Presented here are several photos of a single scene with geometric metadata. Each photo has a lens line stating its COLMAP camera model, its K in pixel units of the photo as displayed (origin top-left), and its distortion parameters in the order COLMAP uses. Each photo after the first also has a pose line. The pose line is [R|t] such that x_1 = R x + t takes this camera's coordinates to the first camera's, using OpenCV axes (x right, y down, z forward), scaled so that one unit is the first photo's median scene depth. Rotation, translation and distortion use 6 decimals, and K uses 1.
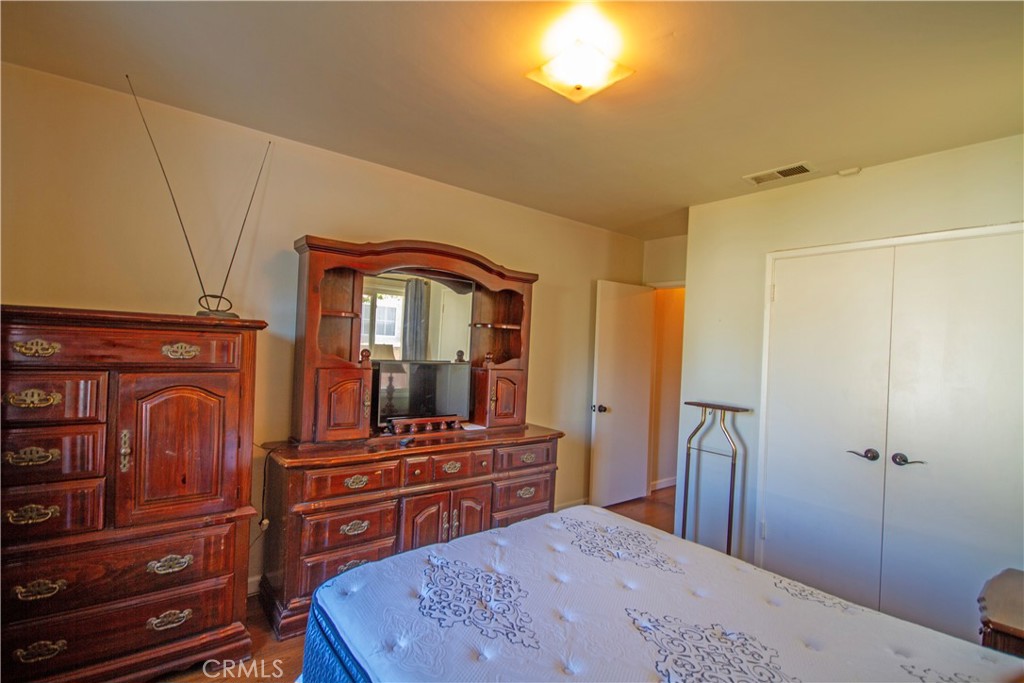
lens RADIAL K [[490.0, 0, 518.7], [0, 490.0, 347.1], [0, 0, 1]] dist [-0.003045, -0.000424]
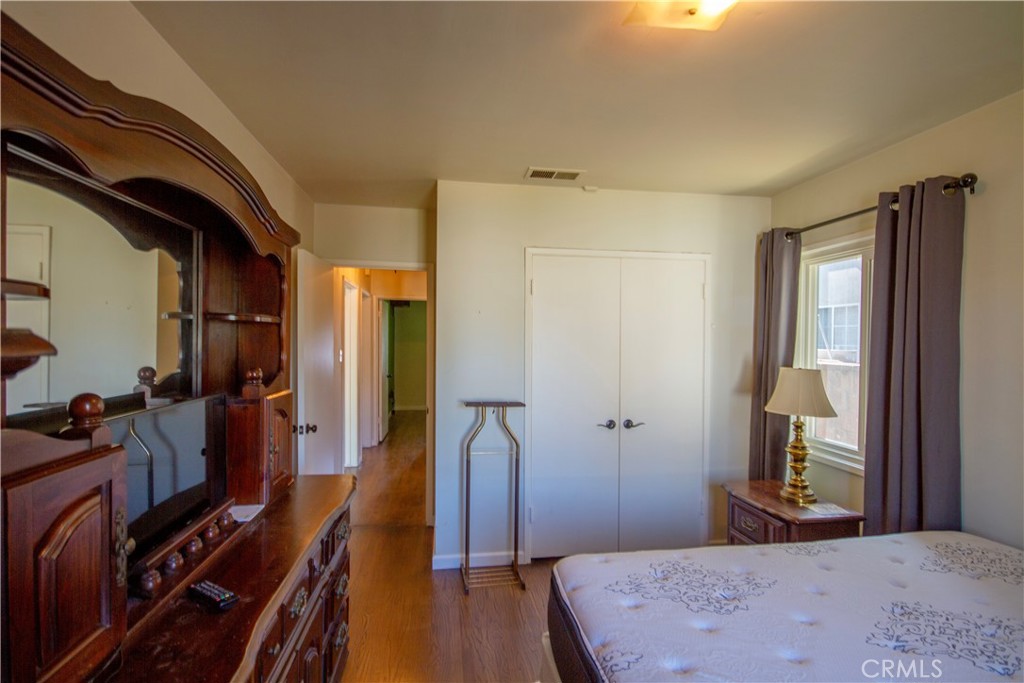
lens RADIAL K [[490.0, 0, 518.7], [0, 490.0, 347.1], [0, 0, 1]] dist [-0.003045, -0.000424]
pose [[0.503091, -0.049658, 0.862806, -0.395060], [0.013708, 0.998681, 0.049485, -0.035479], [-0.864125, -0.013068, 0.503108, 0.493828]]
